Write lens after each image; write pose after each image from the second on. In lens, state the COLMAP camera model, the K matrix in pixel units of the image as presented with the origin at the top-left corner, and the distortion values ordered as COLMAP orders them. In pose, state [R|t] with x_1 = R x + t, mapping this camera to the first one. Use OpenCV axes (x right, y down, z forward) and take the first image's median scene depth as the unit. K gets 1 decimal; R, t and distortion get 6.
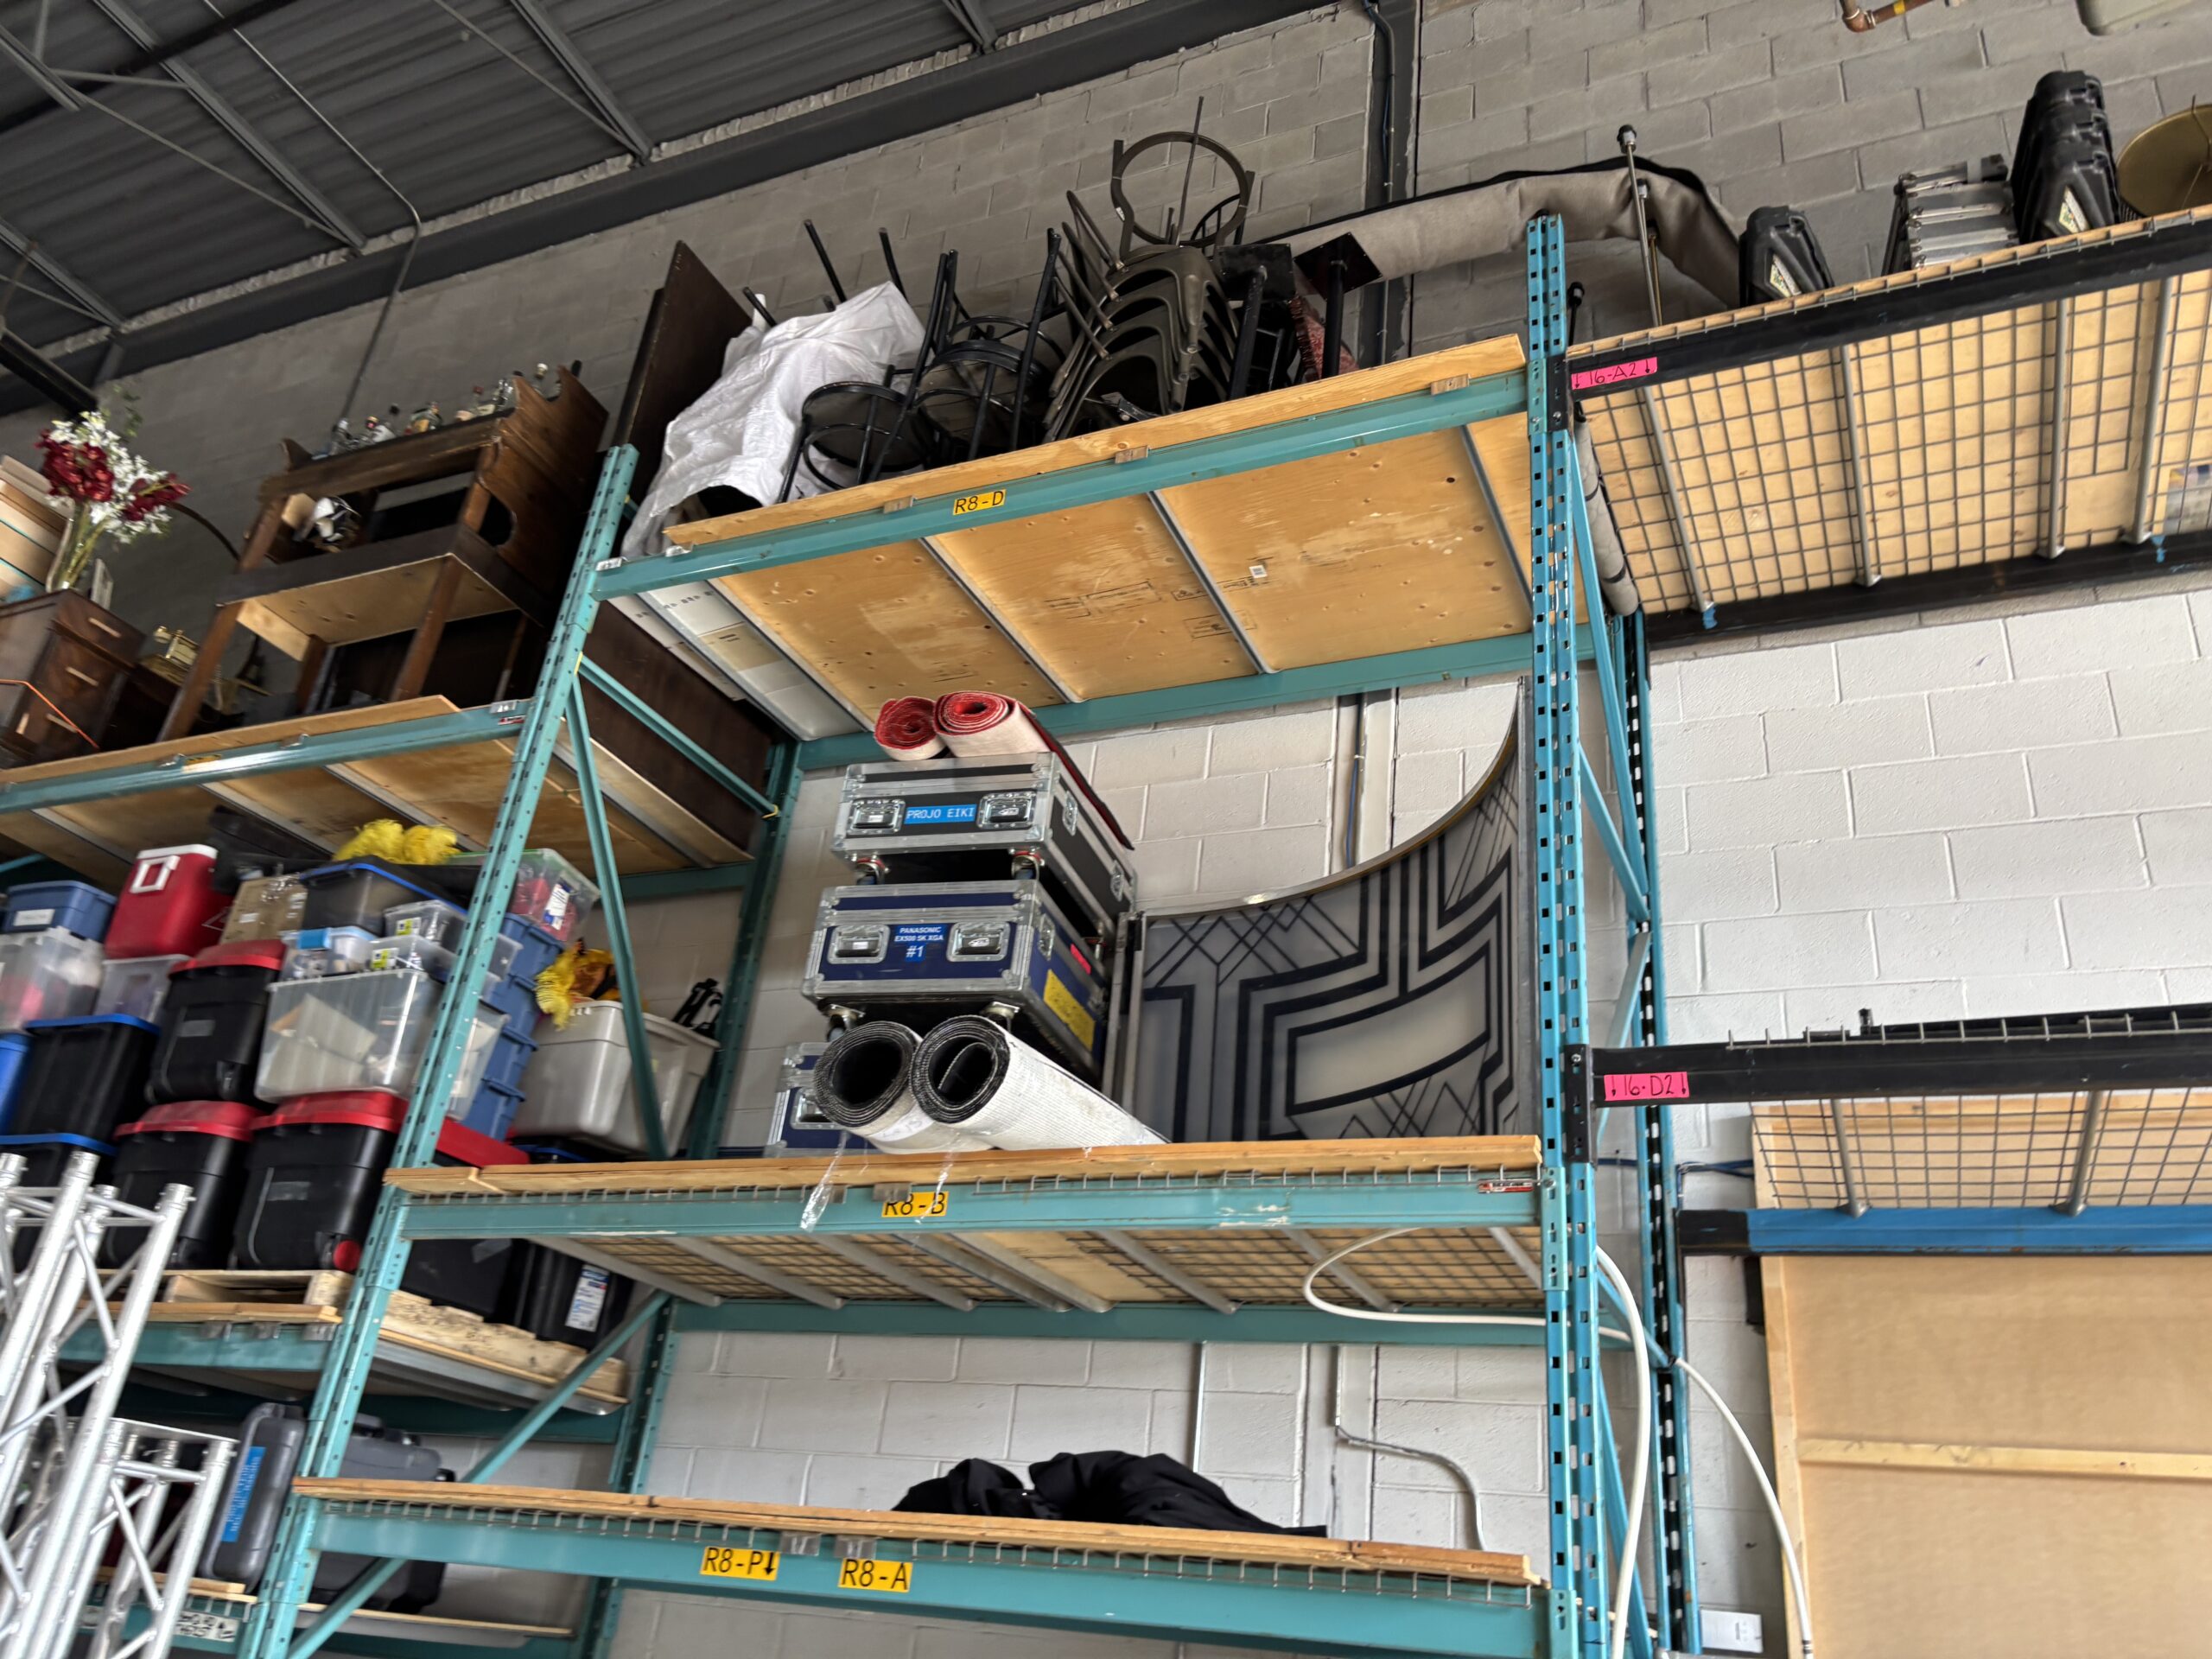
lens RADIAL K [[1665.9, 0, 1089.8], [0, 1665.9, 820.3], [0, 0, 1]] dist [0.048956, -0.059927]
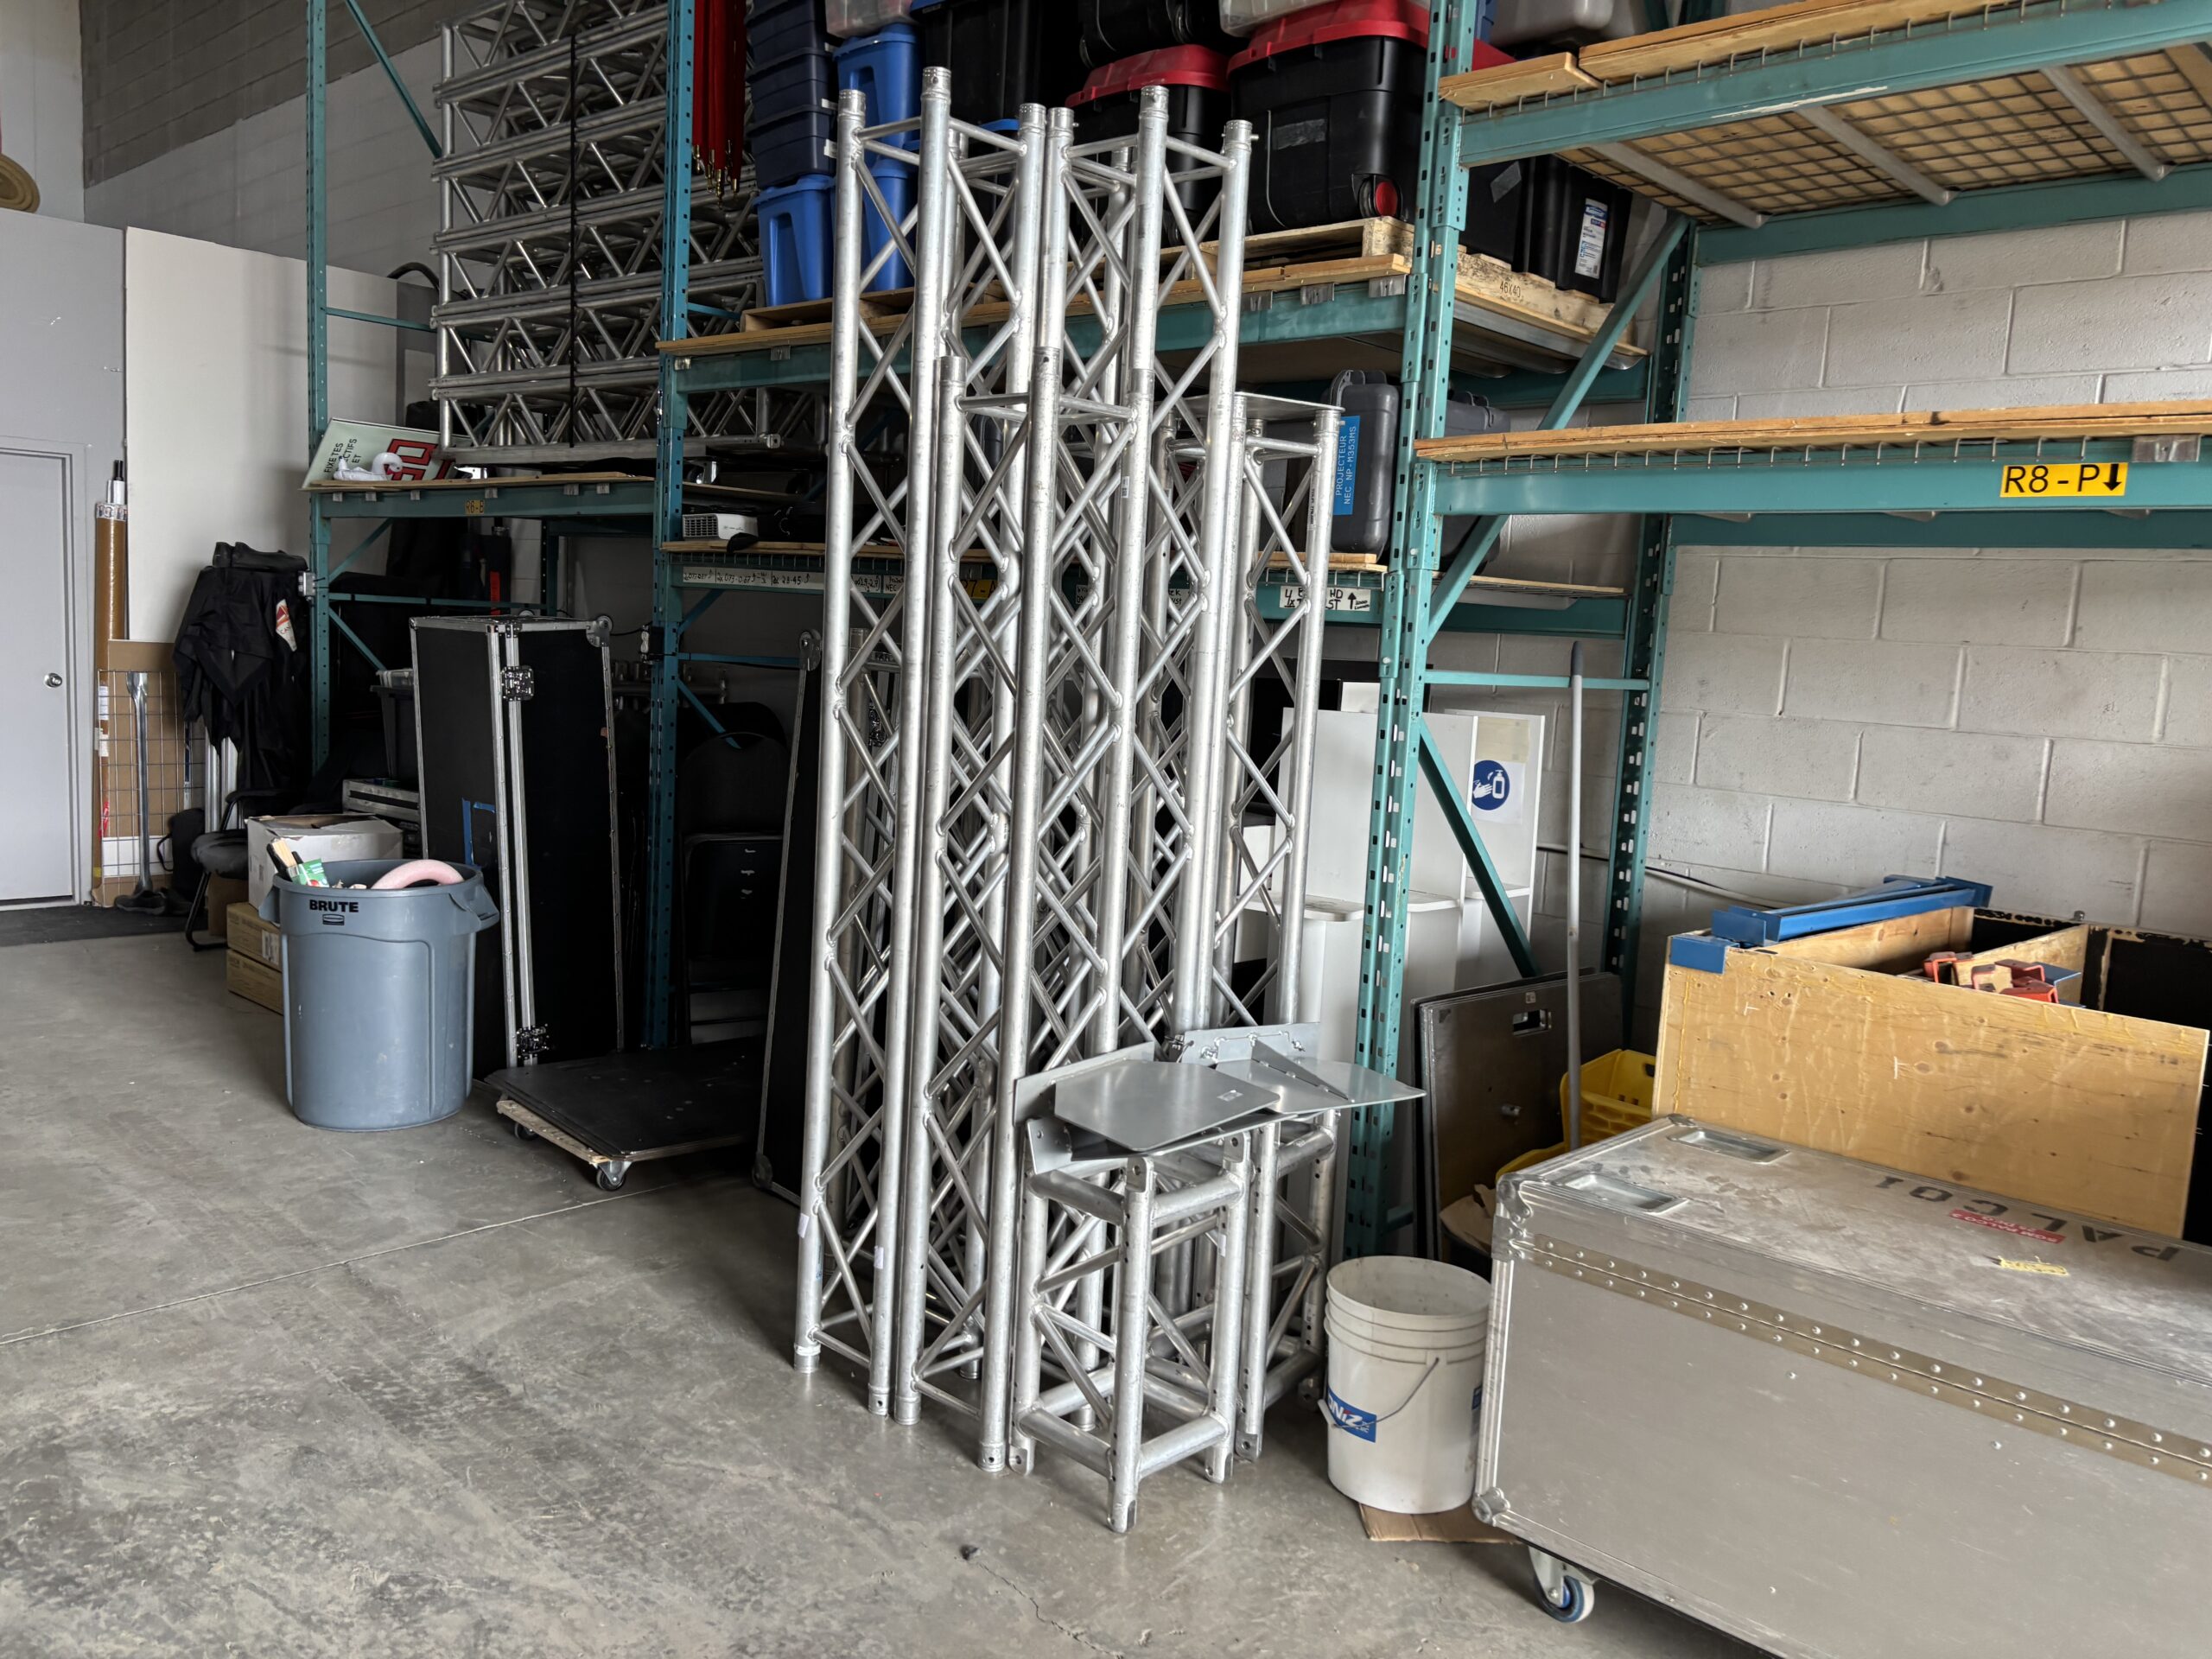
lens RADIAL K [[1665.9, 0, 1104.8], [0, 1665.9, 788.2], [0, 0, 1]] dist [0.048956, -0.059927]
pose [[0.943094, -0.017672, -0.332056, -0.316672], [0.188086, 0.851846, 0.488858, 0.075057], [0.274221, -0.523495, 0.806695, 0.126501]]
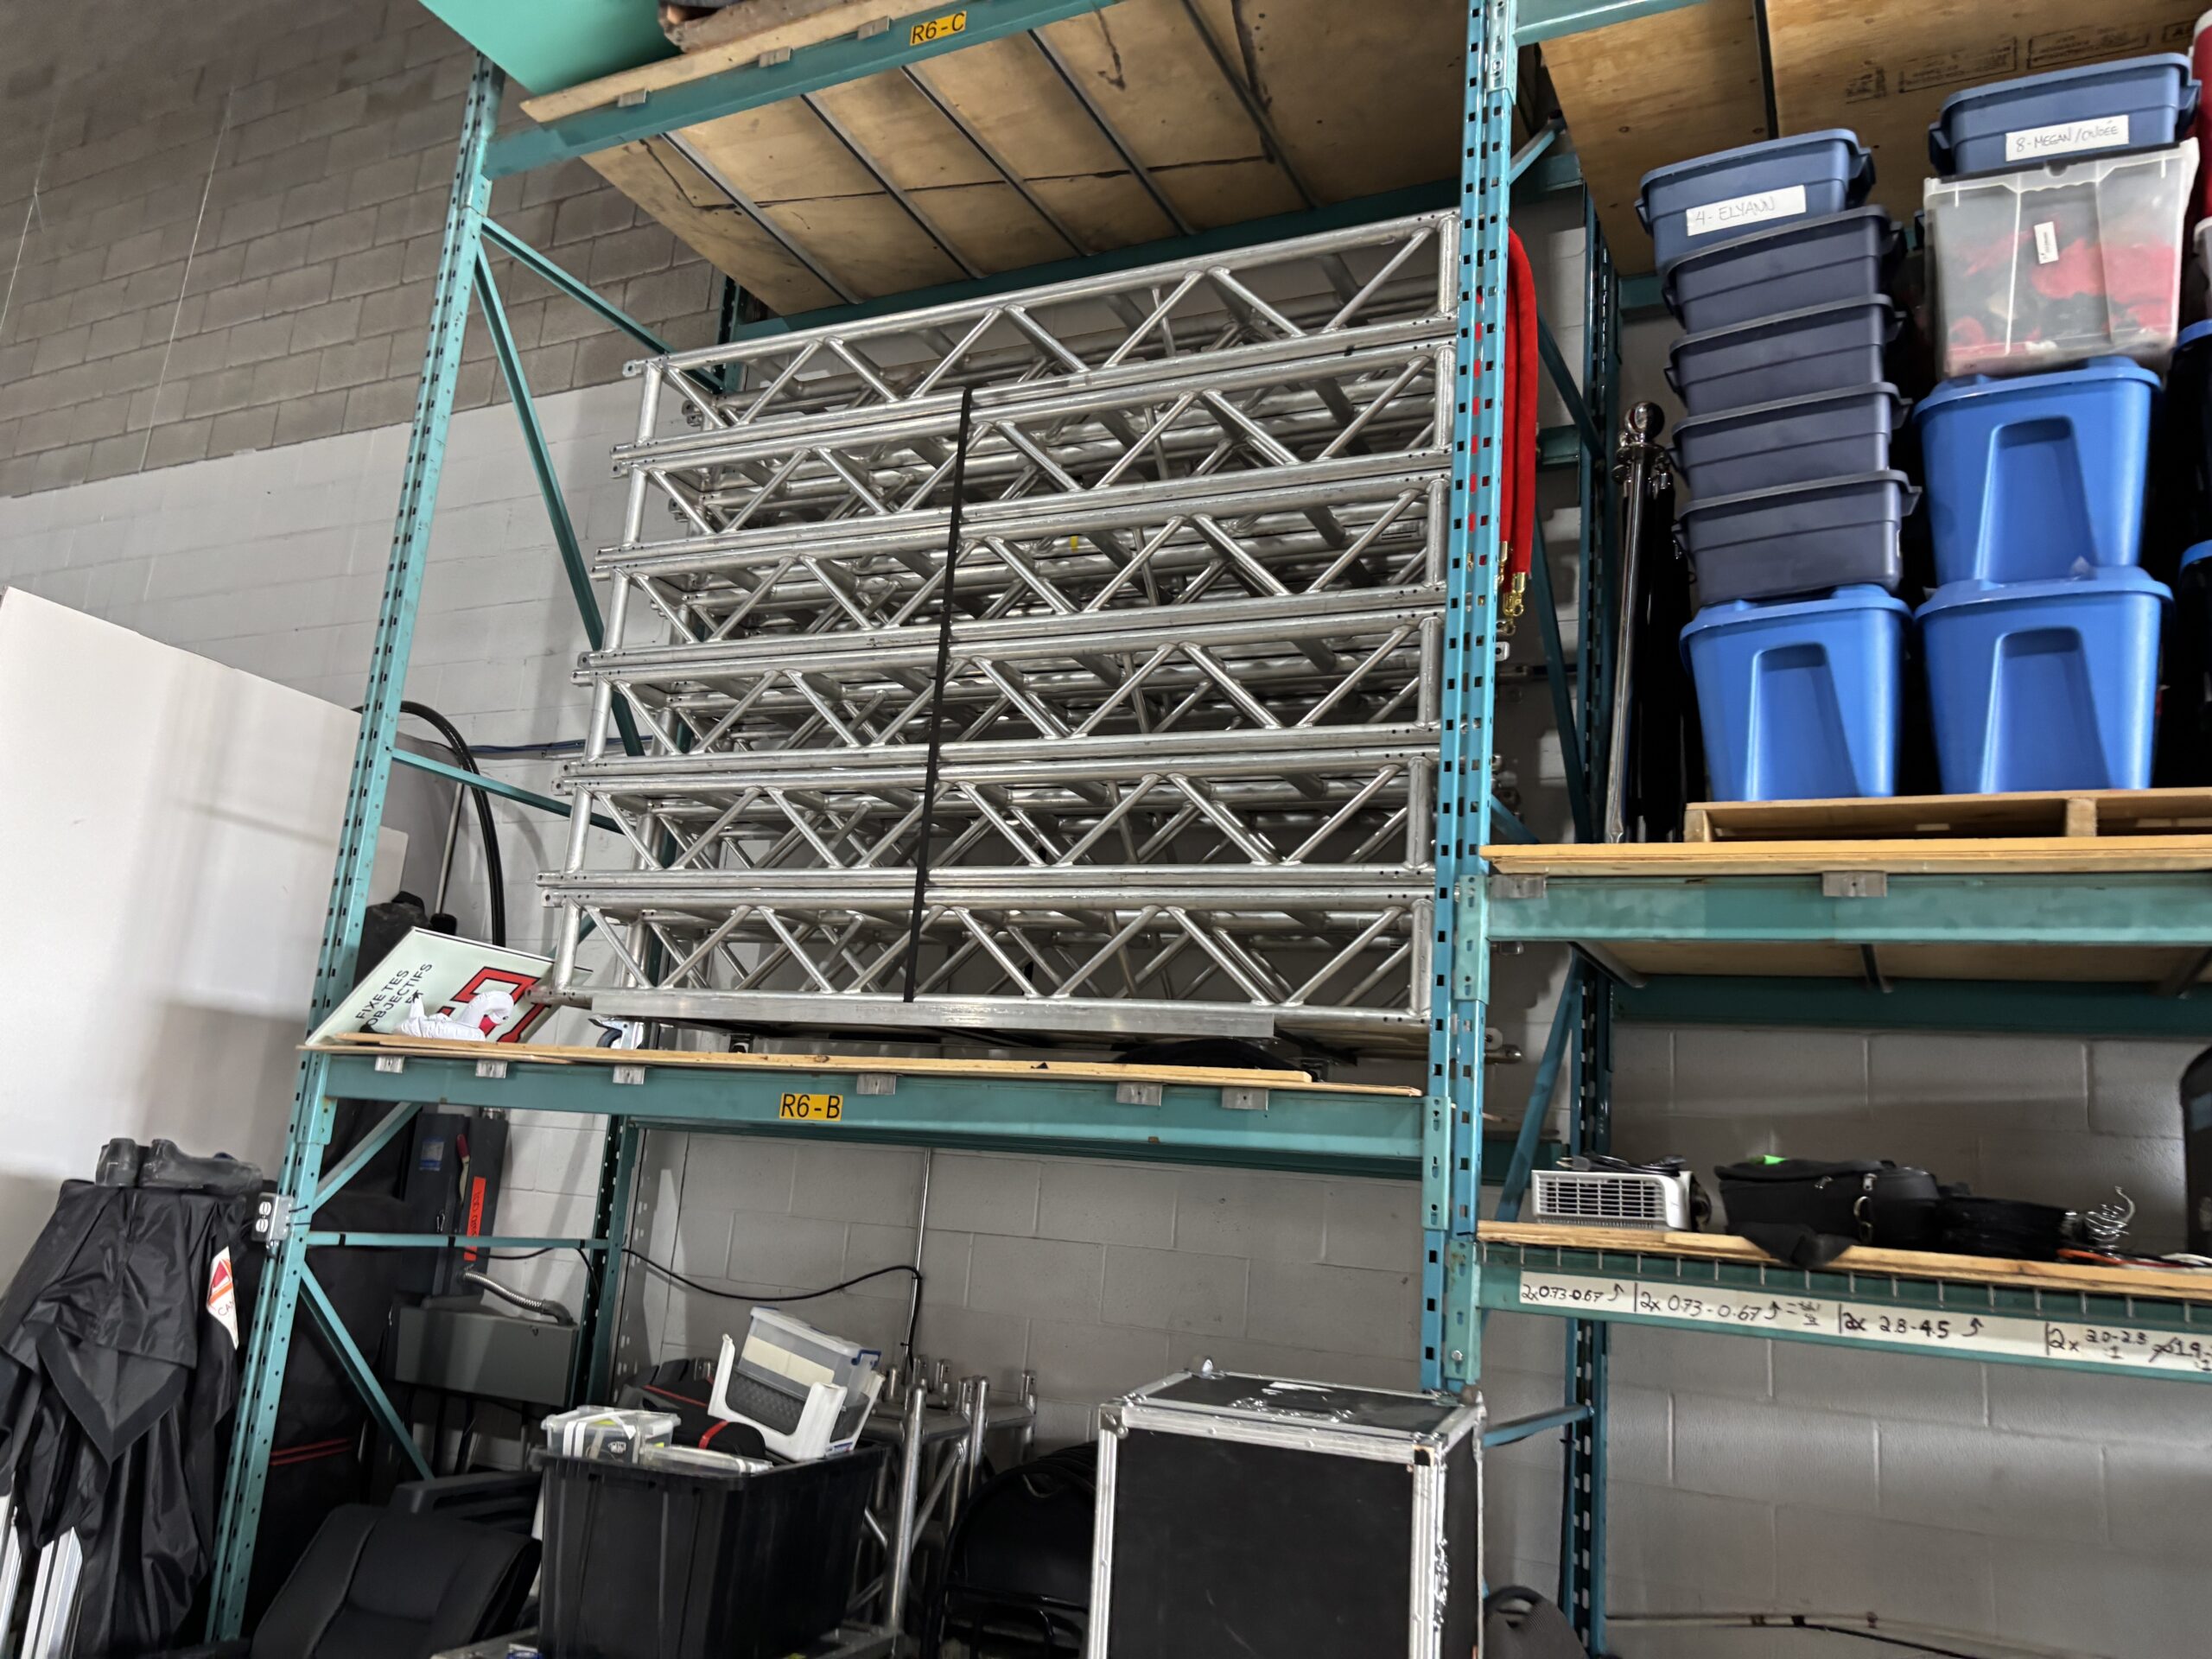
lens RADIAL K [[1665.9, 0, 1109.4], [0, 1665.9, 813.1], [0, 0, 1]] dist [0.048956, -0.059927]
pose [[0.998741, -0.036723, -0.034175, -1.141650], [0.043964, 0.968844, 0.243737, 0.152923], [0.024159, -0.244933, 0.969239, 0.547483]]
